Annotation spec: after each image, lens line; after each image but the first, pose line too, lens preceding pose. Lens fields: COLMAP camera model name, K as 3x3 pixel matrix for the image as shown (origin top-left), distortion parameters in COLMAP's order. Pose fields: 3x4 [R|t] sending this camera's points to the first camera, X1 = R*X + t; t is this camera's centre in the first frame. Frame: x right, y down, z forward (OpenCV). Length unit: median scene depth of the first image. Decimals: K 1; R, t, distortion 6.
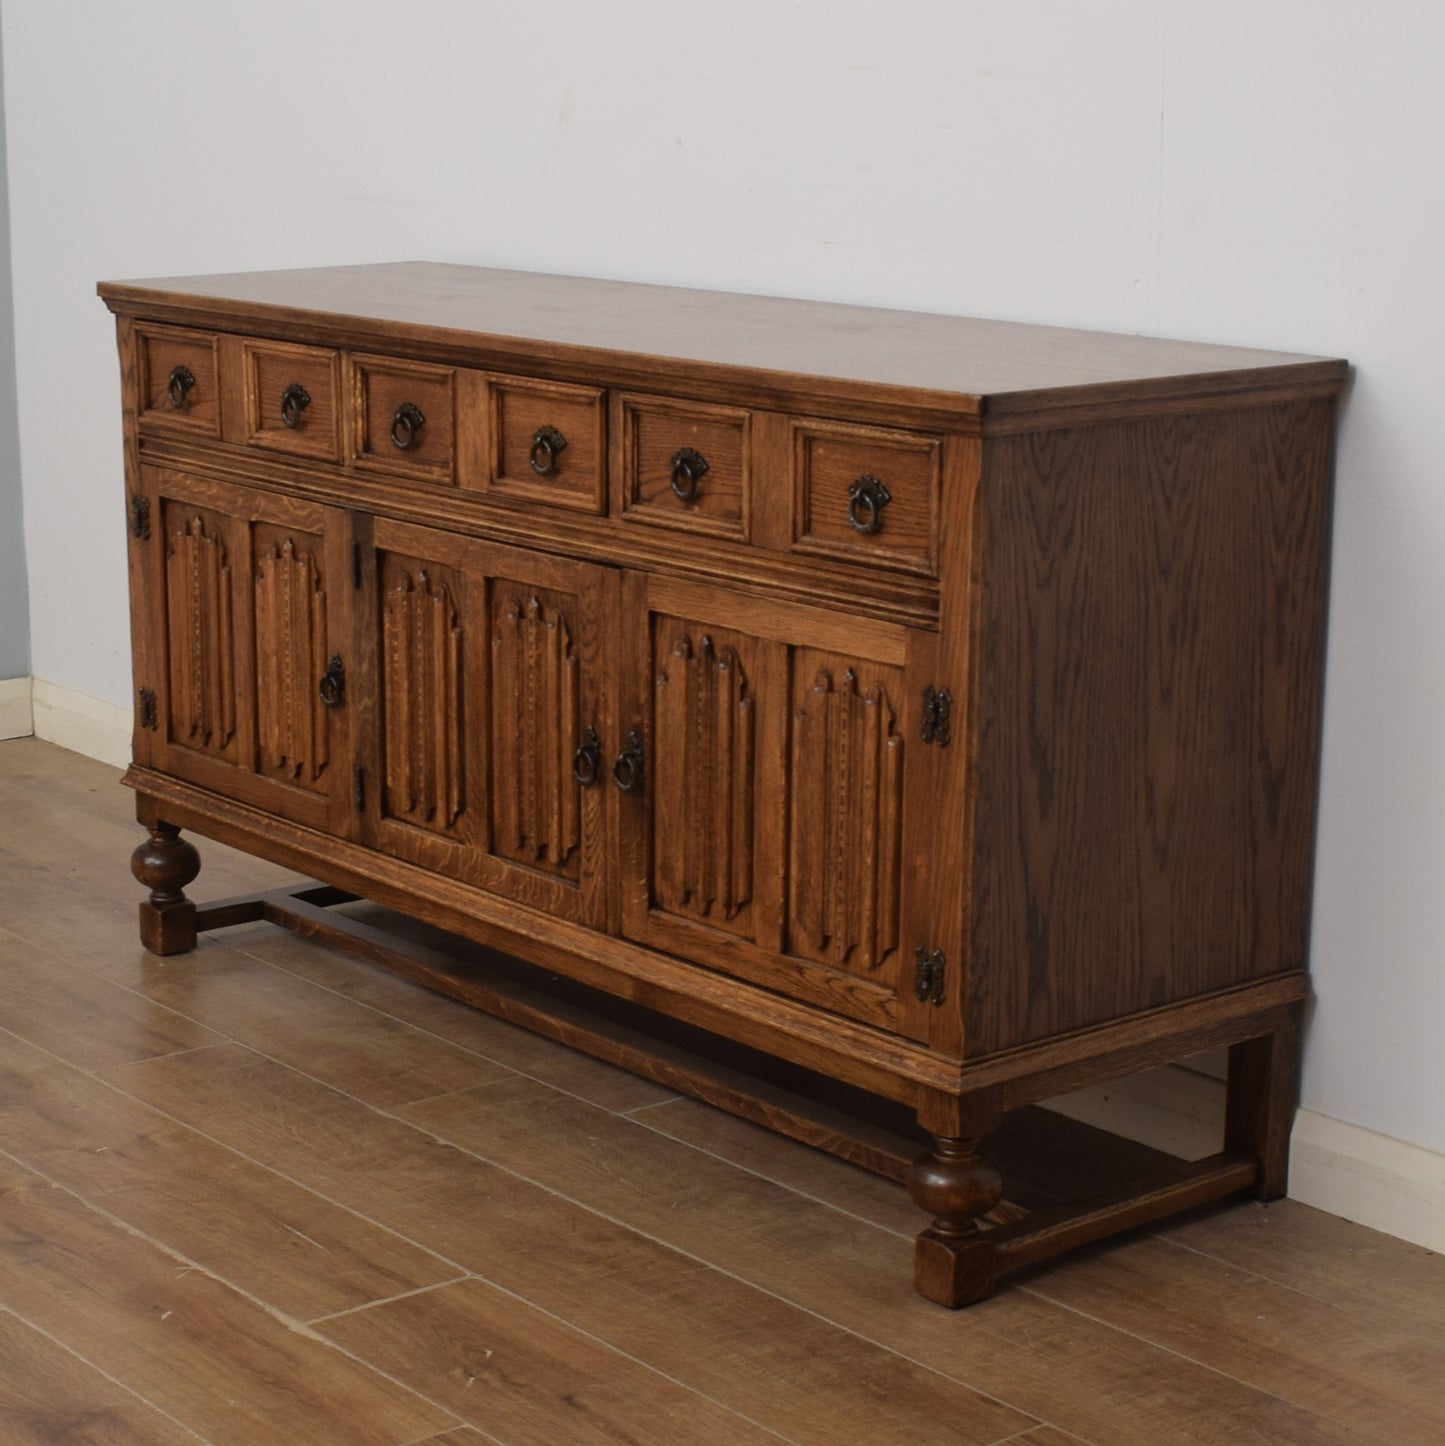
lens RADIAL K [[3167.4, 0, 578.3], [0, 3167.4, 834.0], [0, 0, 1]] dist [-0.077430, -0.094200]
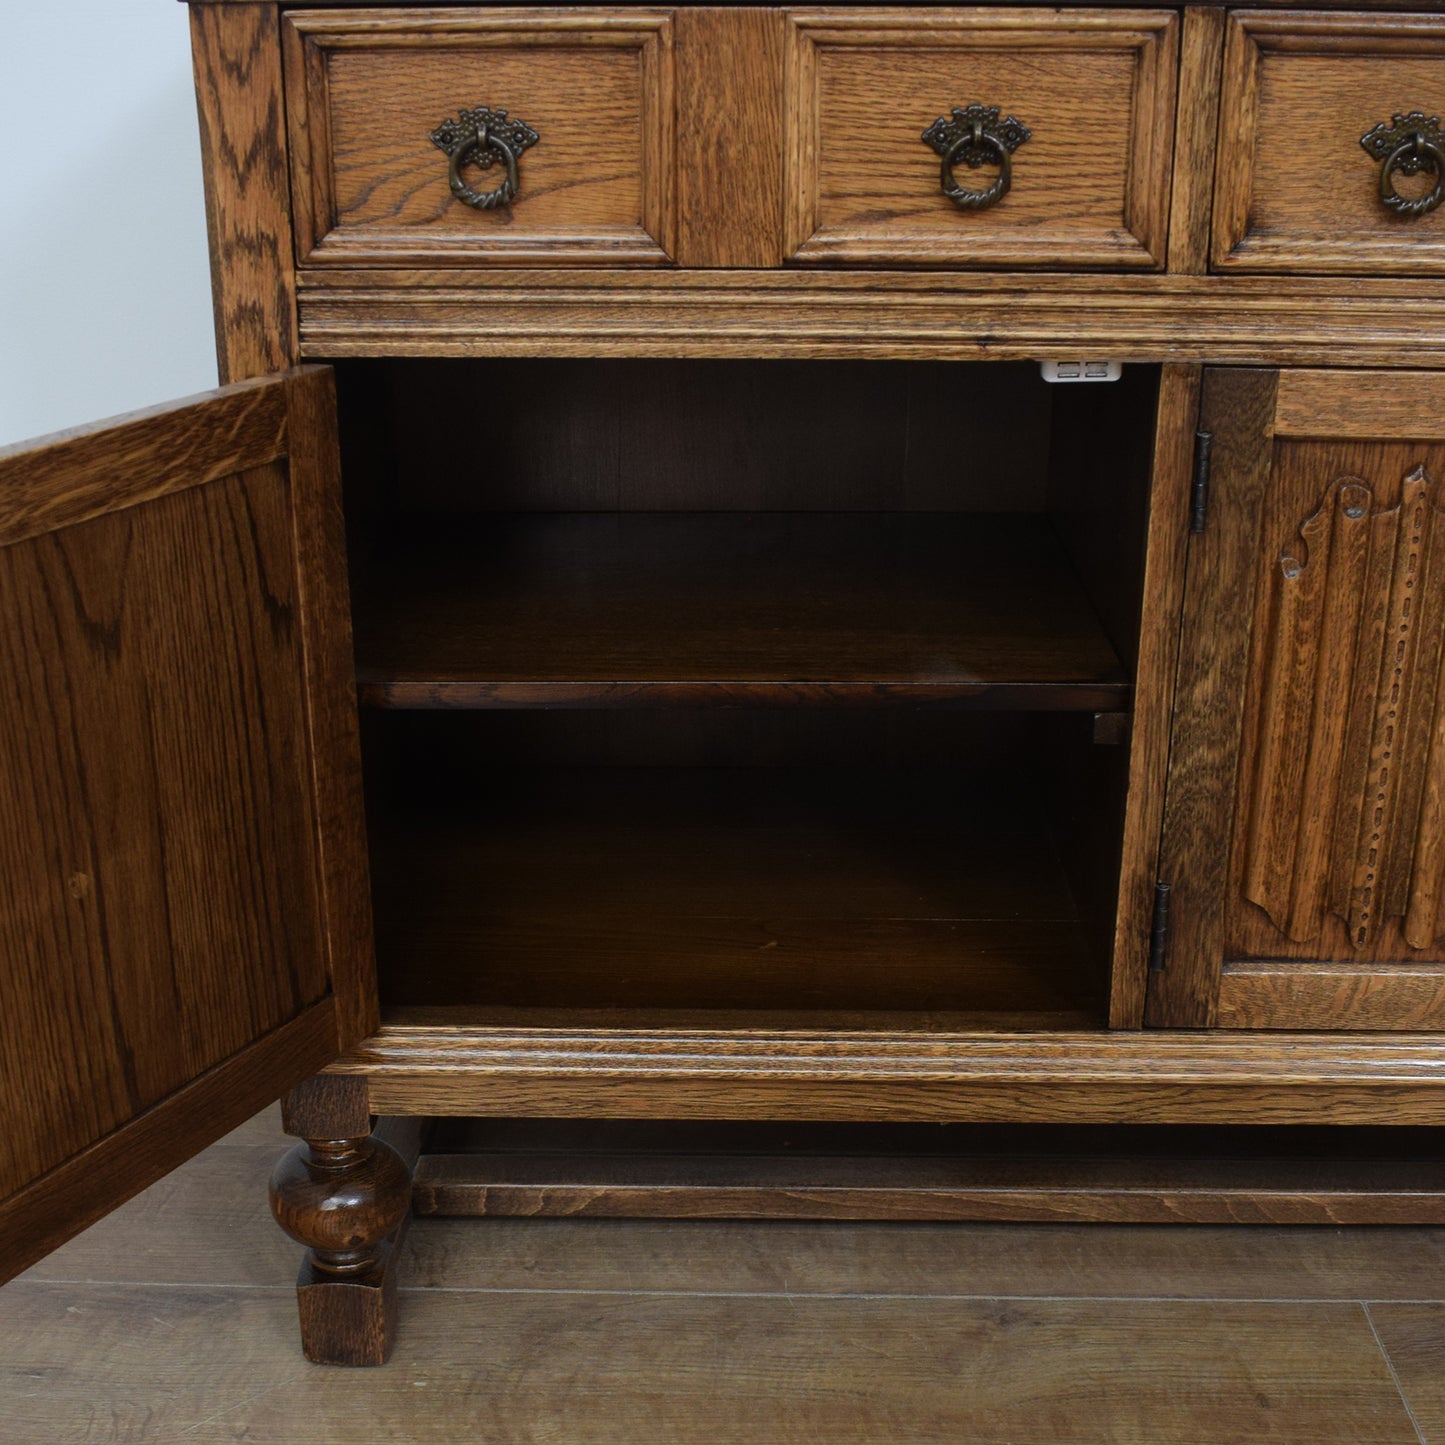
lens RADIAL K [[2251.2, 0, 704.5], [0, 2251.2, 951.4], [0, 0, 1]] dist [-0.091983, -0.017862]
pose [[0.634762, -0.313454, 0.706274, -0.430959], [0.198360, 0.949497, 0.243124, -0.130814], [-0.746813, -0.014229, 0.664882, 0.951809]]
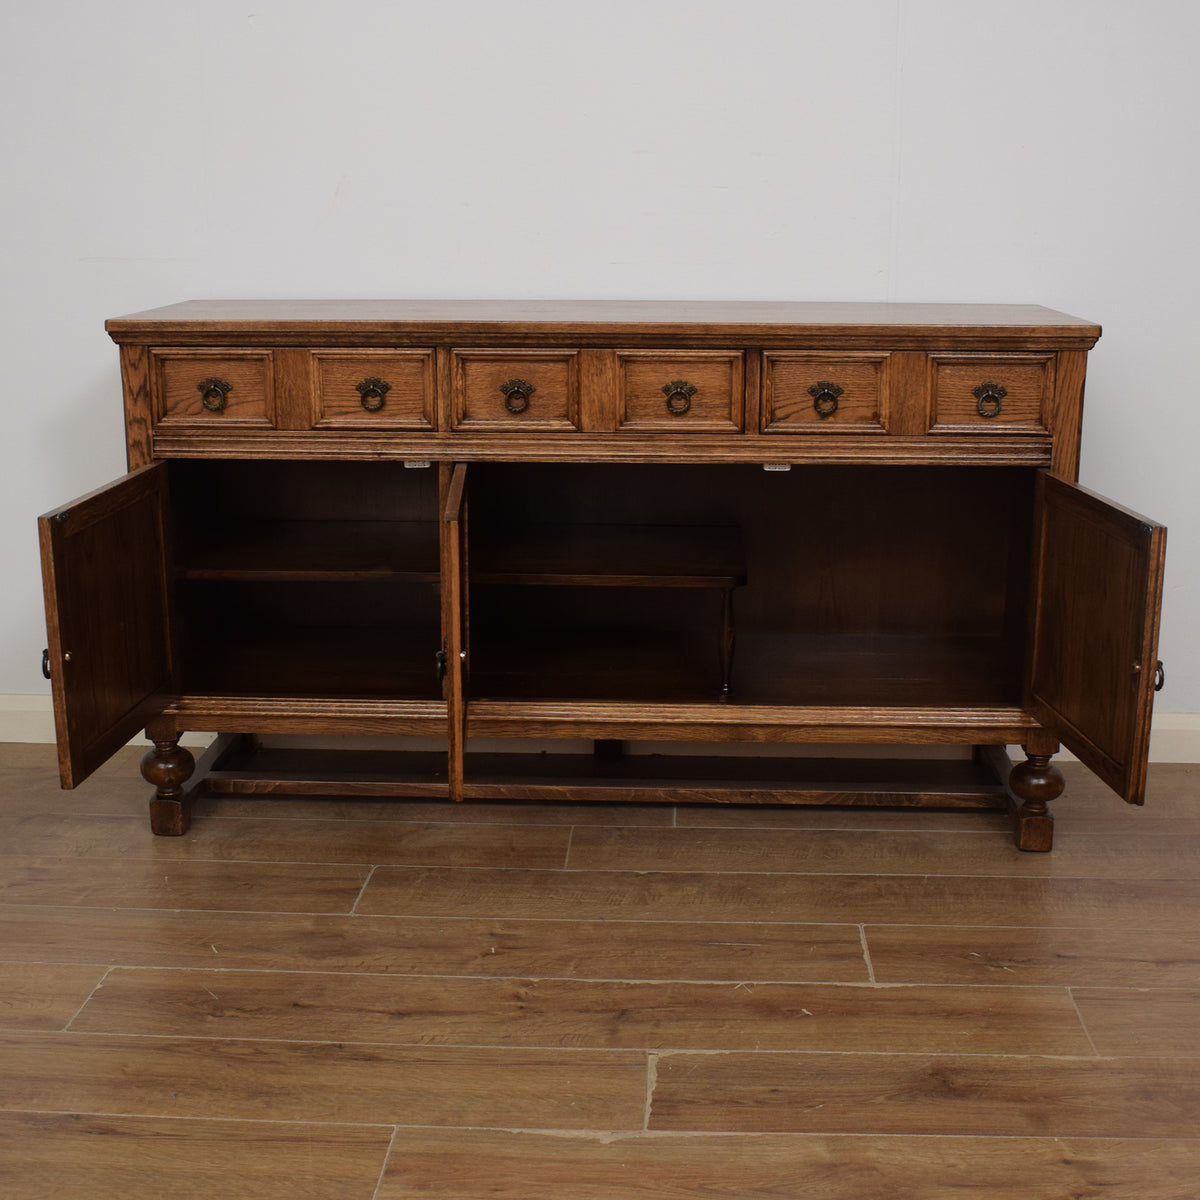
lens RADIAL K [[1721.5, 0, 621.2], [0, 1721.5, 635.7], [0, 0, 1]] dist [-0.084260, -0.075455]
pose [[0.641358, -0.187786, 0.743906, -0.686065], [0.189060, 0.978368, 0.083974, -0.087744], [-0.743583, 0.086785, 0.662987, 0.511521]]
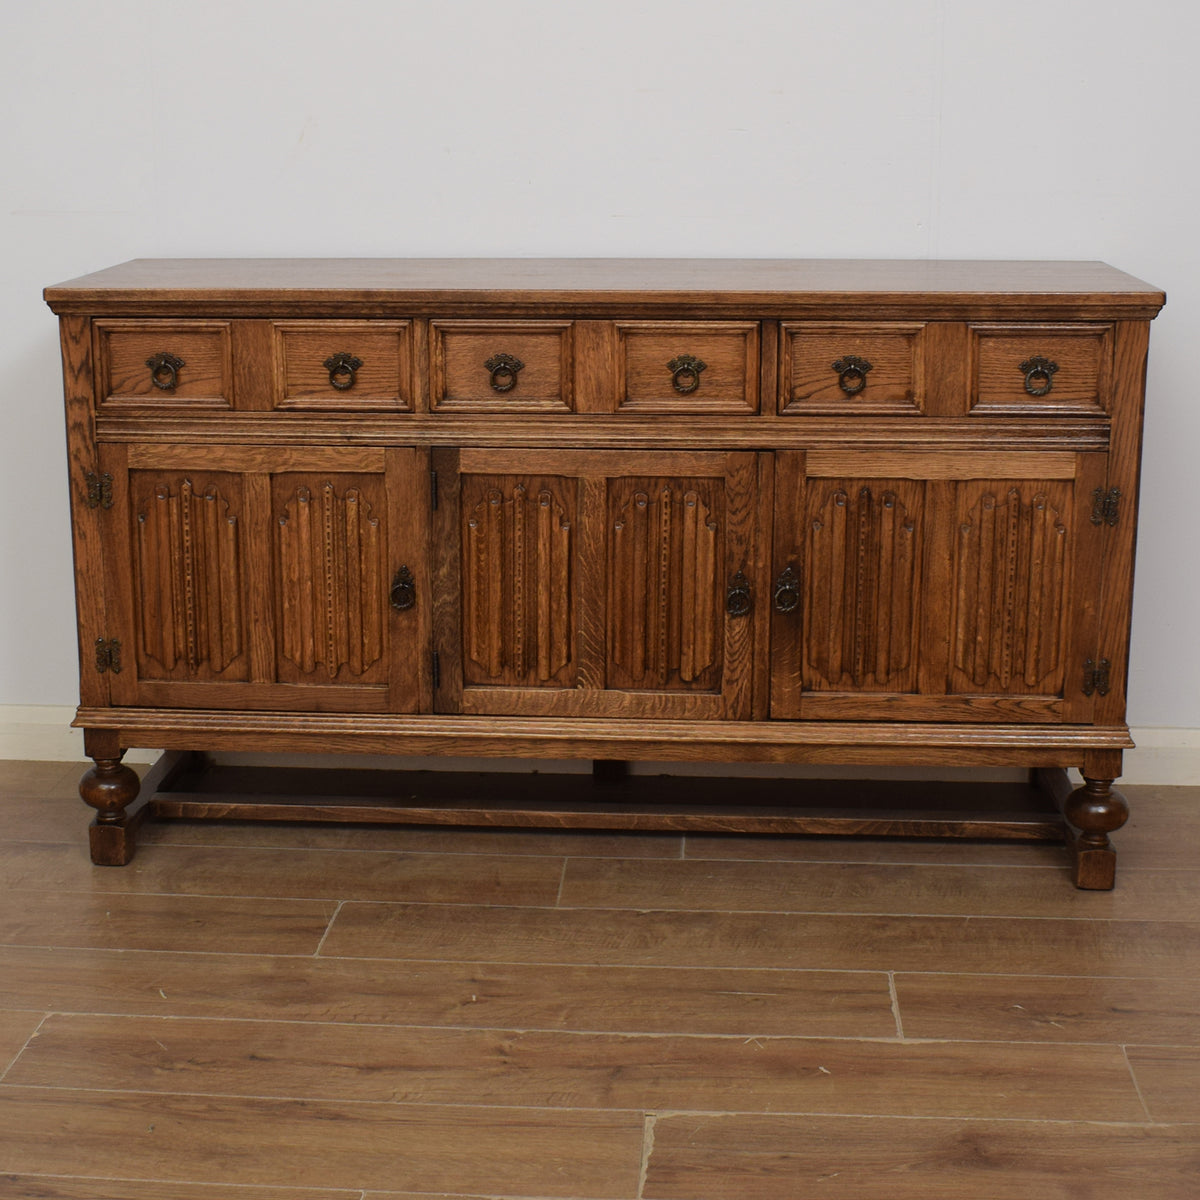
lens RADIAL K [[2087.2, 0, 558.5], [0, 2087.2, 572.4], [0, 0, 1]] dist [-0.081393, -0.078896]
pose [[0.670728, -0.170358, 0.721874, -0.725560], [0.190158, 0.980232, 0.054644, -0.101785], [-0.716913, 0.100619, 0.689864, 0.461624]]
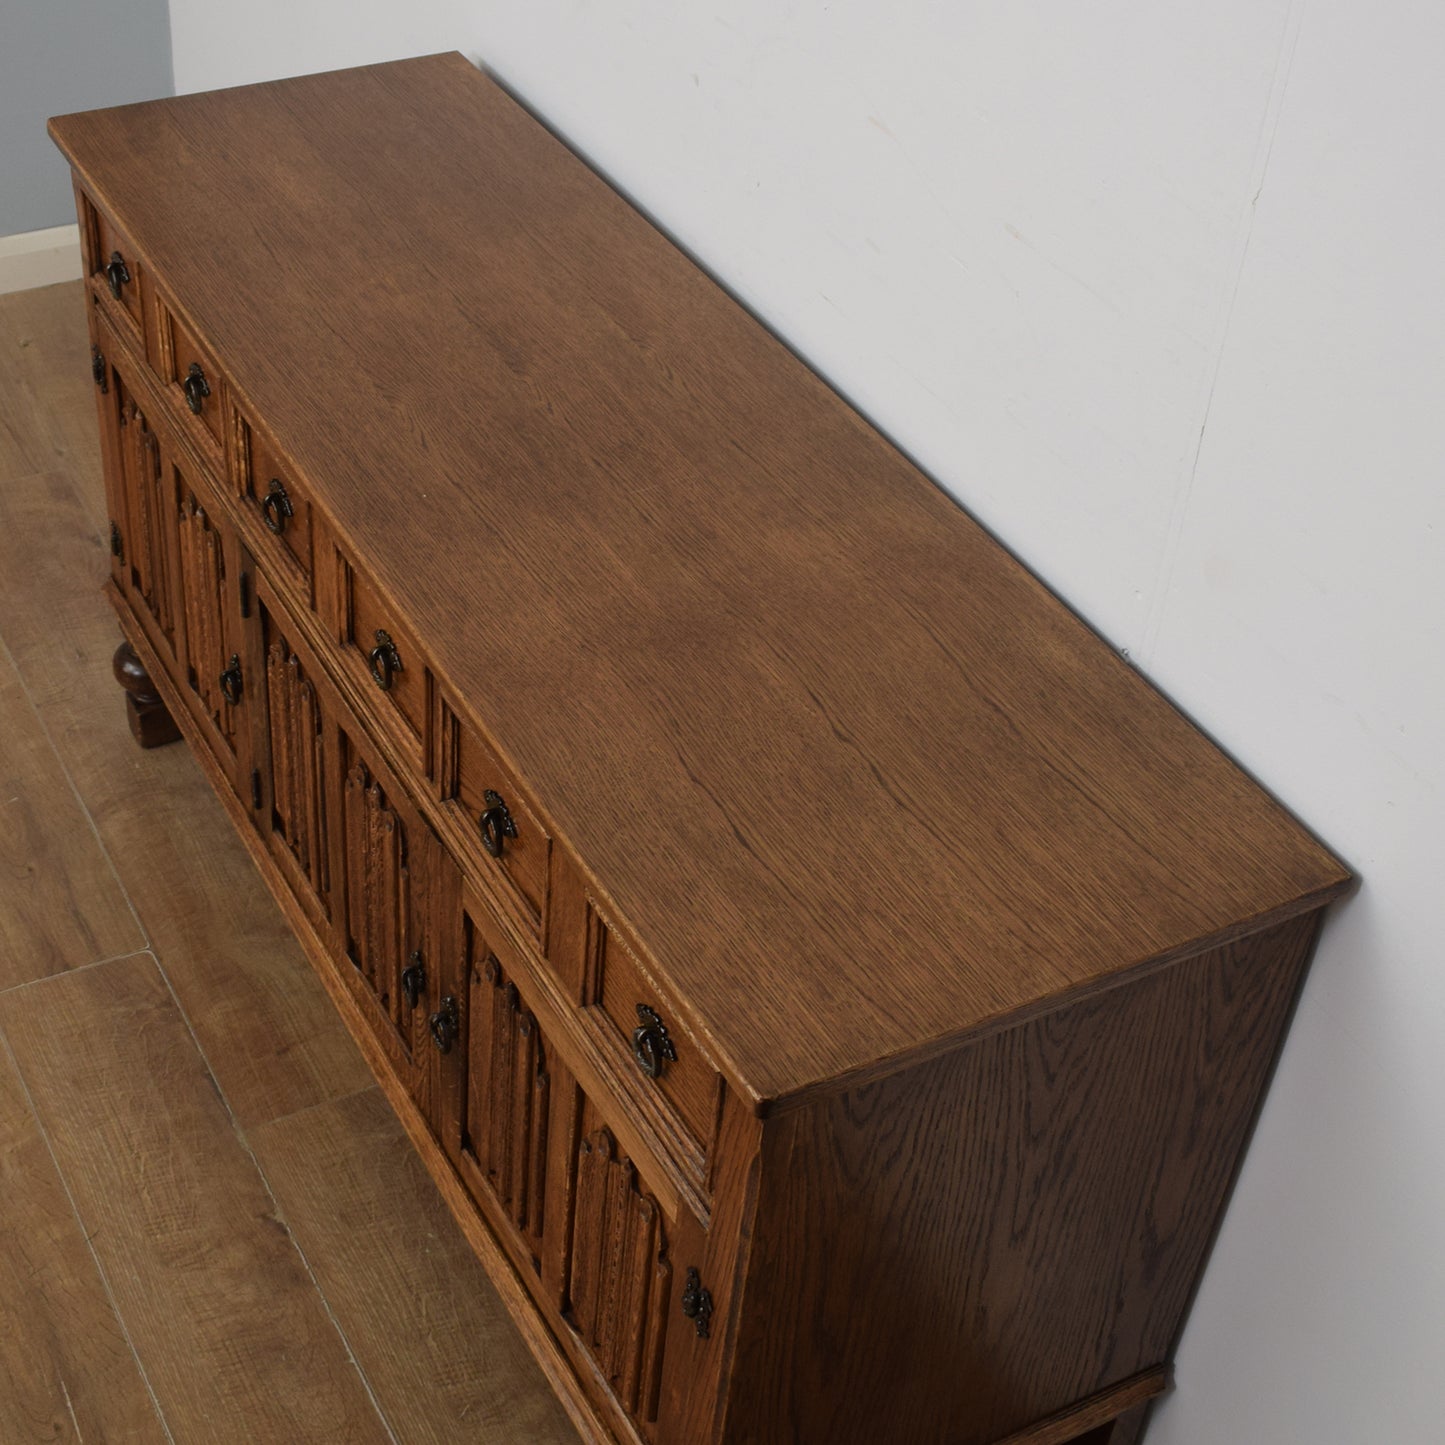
lens RADIAL K [[2280.5, 0, 642.3], [0, 2280.5, 690.1], [0, 0, 1]] dist [-0.057139, -0.110729]
pose [[0.983376, 0.154946, -0.094678, 0.118910], [-0.103643, 0.907080, 0.408000, -0.381020], [0.149098, -0.391404, 0.908060, 0.487680]]
